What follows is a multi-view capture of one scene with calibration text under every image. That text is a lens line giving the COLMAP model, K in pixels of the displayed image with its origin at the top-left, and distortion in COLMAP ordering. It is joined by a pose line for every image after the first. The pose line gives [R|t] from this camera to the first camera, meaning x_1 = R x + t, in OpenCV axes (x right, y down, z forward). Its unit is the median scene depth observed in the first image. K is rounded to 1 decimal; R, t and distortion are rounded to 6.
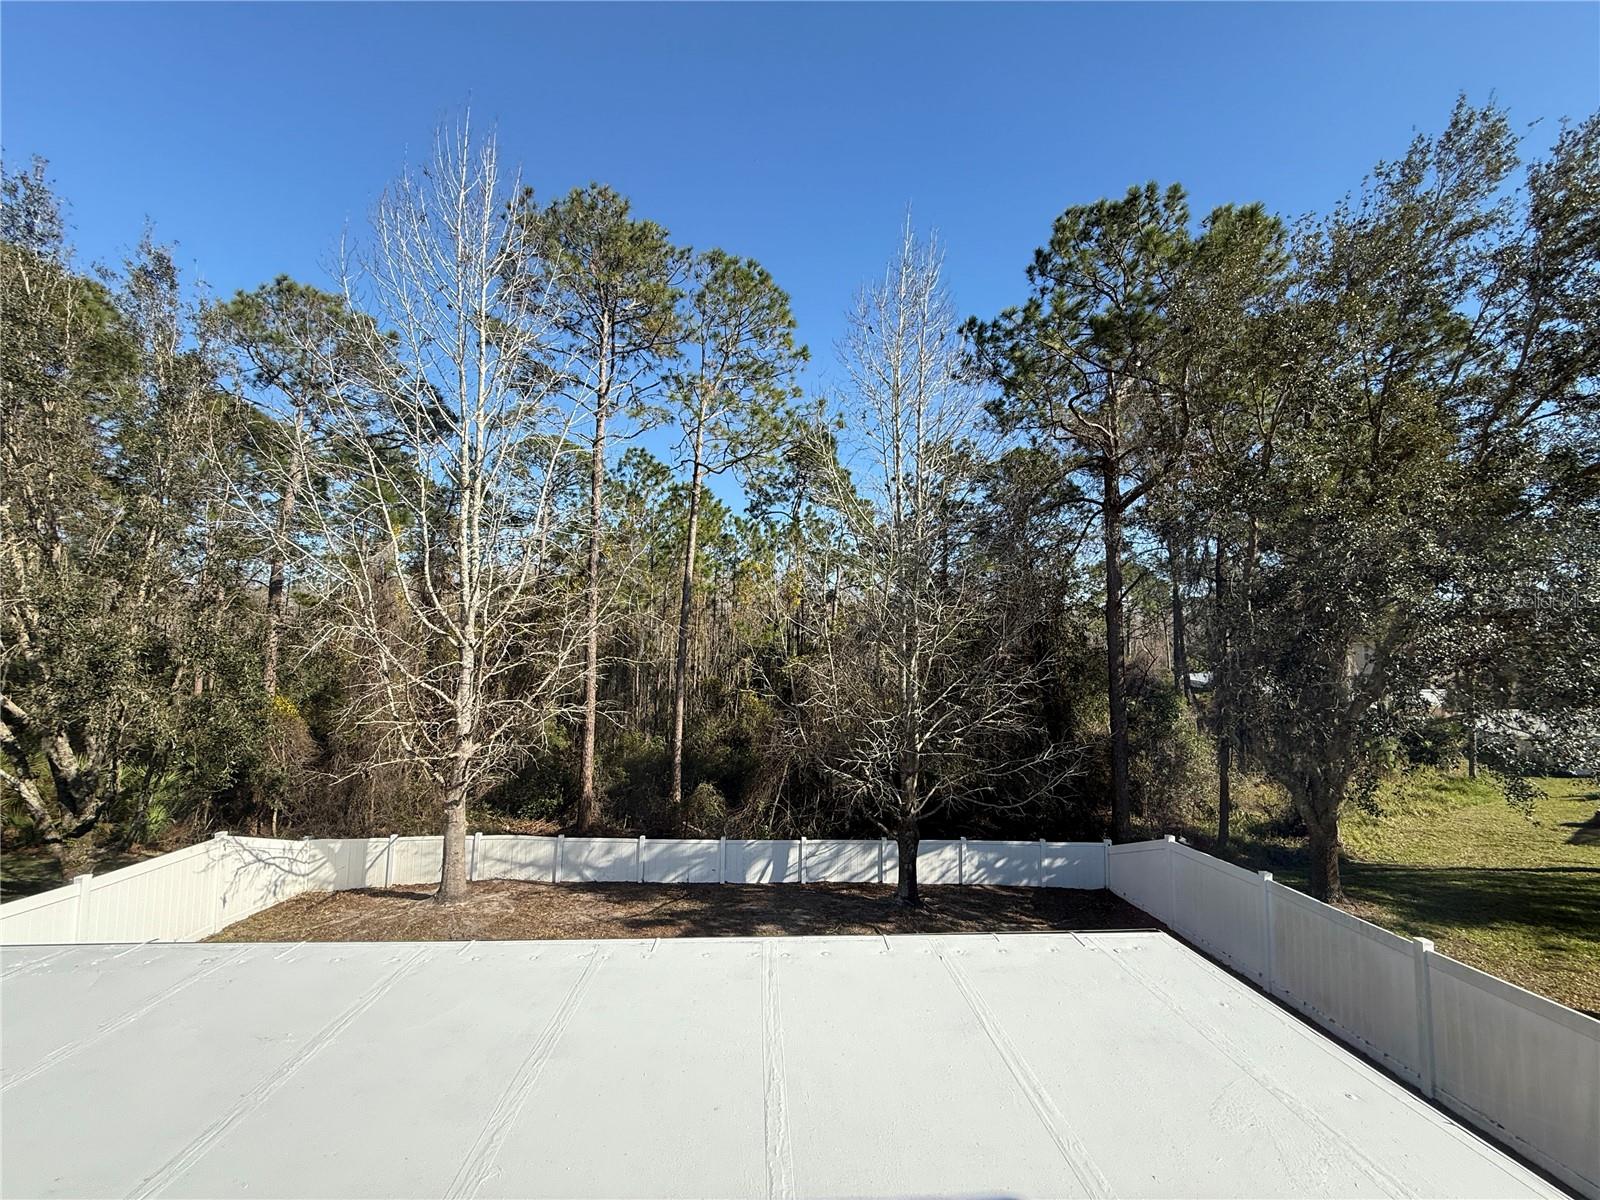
lens RADIAL K [[640.7, 0, 800.0], [0, 640.7, 602.6], [0, 0, 1]] dist [0.000381, -0.000108]
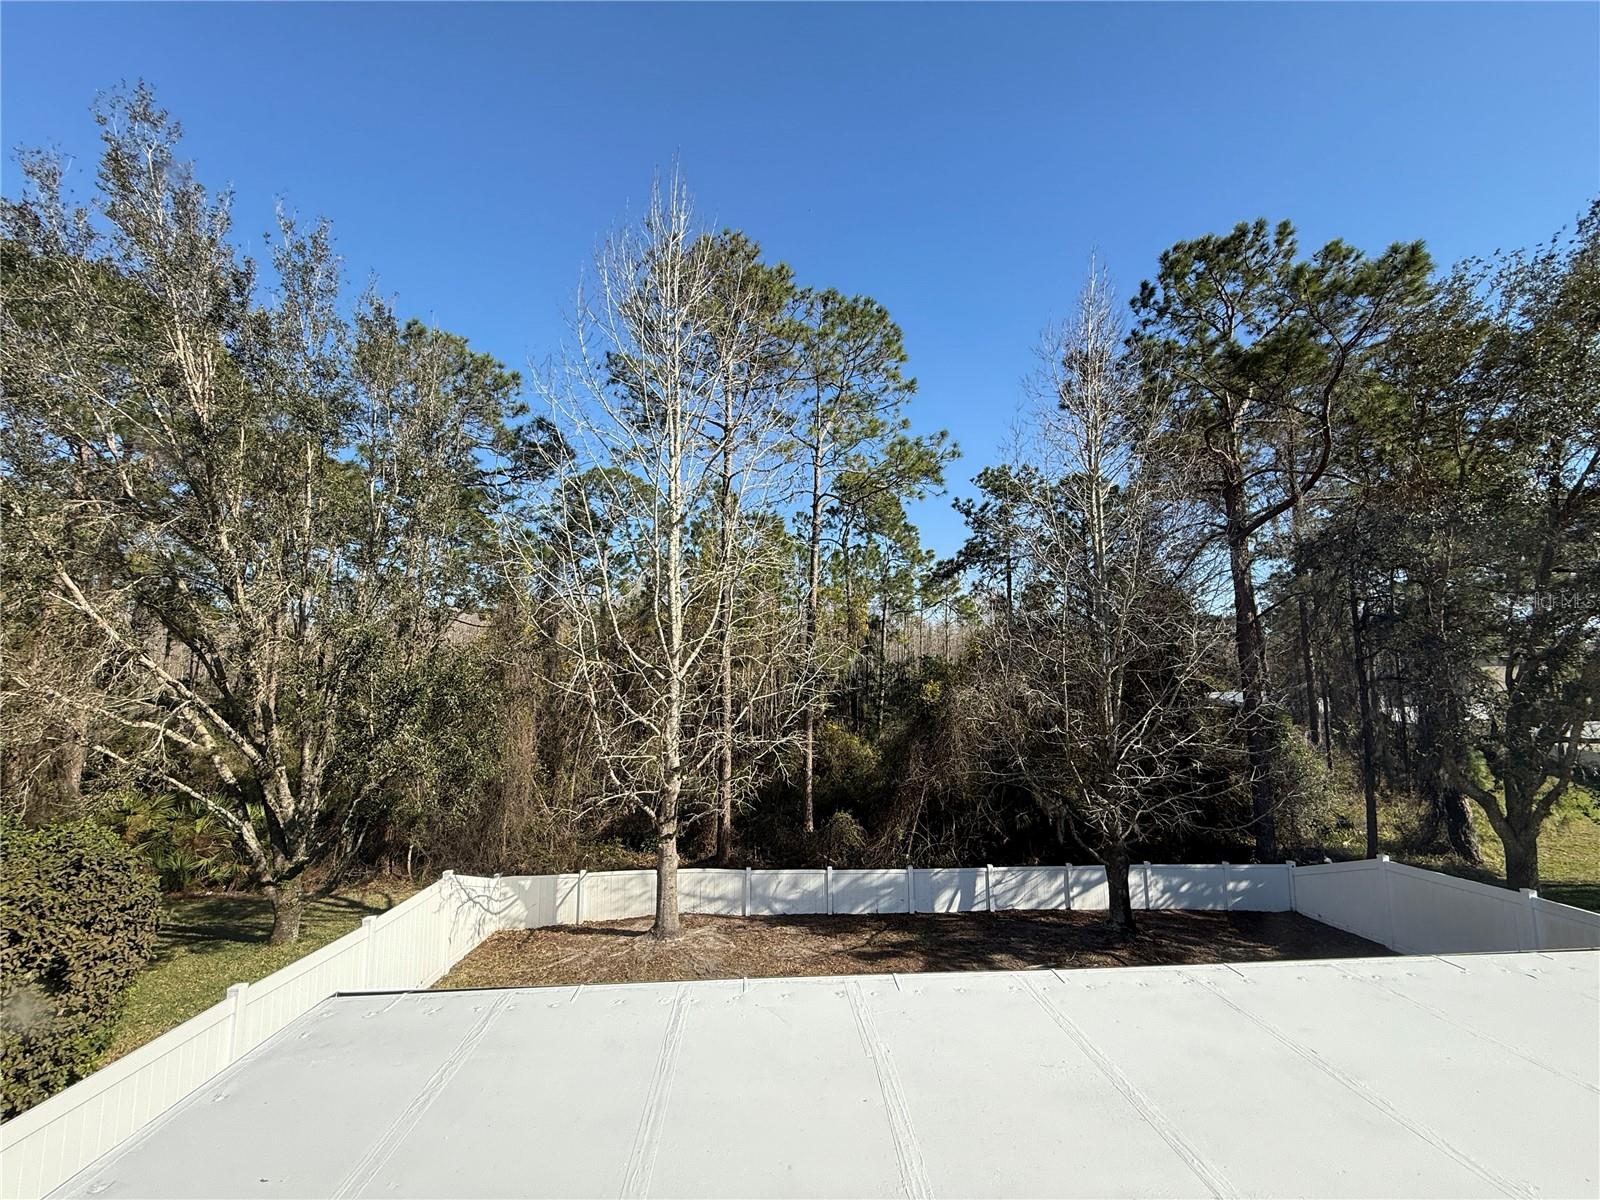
lens RADIAL K [[640.7, 0, 796.8], [0, 640.7, 599.7], [0, 0, 1]] dist [0.000381, -0.000108]
pose [[0.999817, -0.018637, 0.004310, -0.294355], [0.018811, 0.998832, -0.044500, -0.007631], [-0.003475, 0.044573, 0.999000, -0.014460]]
